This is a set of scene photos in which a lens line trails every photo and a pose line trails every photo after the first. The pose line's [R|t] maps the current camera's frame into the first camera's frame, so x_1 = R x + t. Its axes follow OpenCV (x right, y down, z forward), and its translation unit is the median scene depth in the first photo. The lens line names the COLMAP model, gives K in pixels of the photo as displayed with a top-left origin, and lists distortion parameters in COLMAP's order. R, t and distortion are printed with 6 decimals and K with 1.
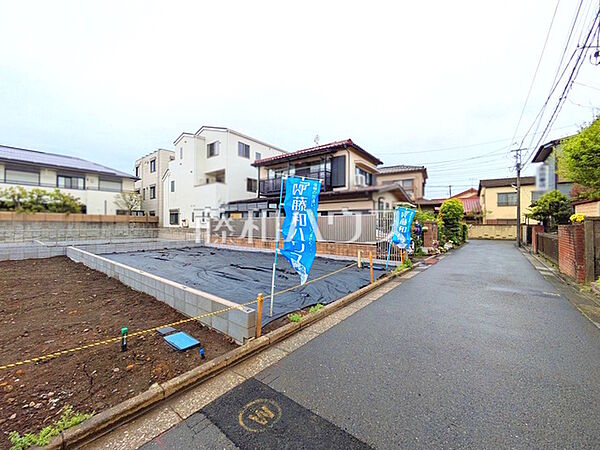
lens RADIAL K [[238.1, 0, 300.8], [0, 238.1, 222.7], [0, 0, 1]] dist [-0.000383, 0.002108]
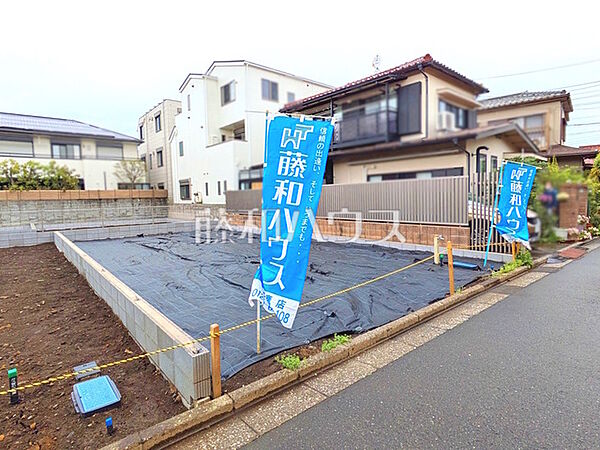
lens RADIAL K [[331.5, 0, 297.5], [0, 331.5, 215.6], [0, 0, 1]] dist [0.000801, -0.004310]
pose [[0.979020, -0.016195, -0.203120, 0.033594], [0.030377, 0.997297, 0.066903, -0.001971], [0.201487, -0.071670, 0.976866, 0.049272]]
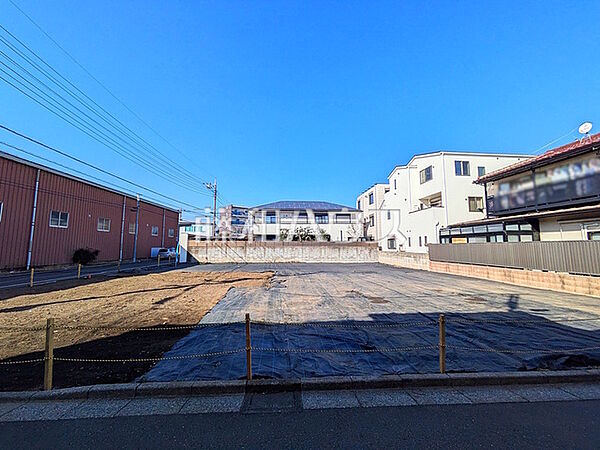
lens RADIAL K [[238.1, 0, 296.0], [0, 238.1, 220.5], [0, 0, 1]] dist [-0.000383, 0.002108]
pose [[0.671512, -0.084581, -0.736151, -0.008617], [0.006916, 0.994136, -0.107914, -0.008582], [0.740962, 0.067375, 0.668159, -0.086437]]
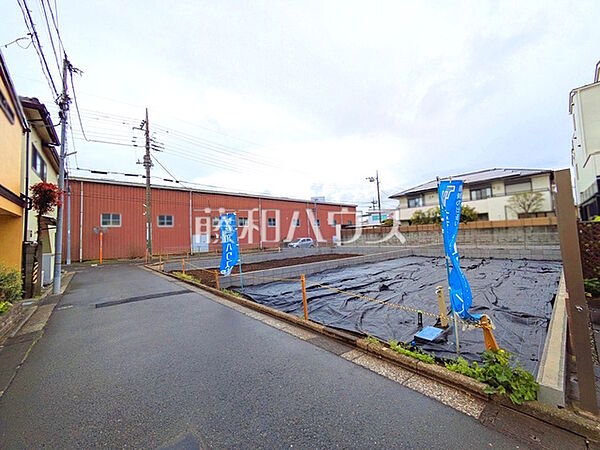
lens RADIAL K [[238.1, 0, 298.0], [0, 238.1, 225.8], [0, 0, 1]] dist [-0.000383, 0.002108]
pose [[-0.177341, -0.044134, -0.983159, 0.344305], [0.048743, 0.997374, -0.053565, 0.002797], [0.982942, -0.057421, -0.174724, 0.372709]]
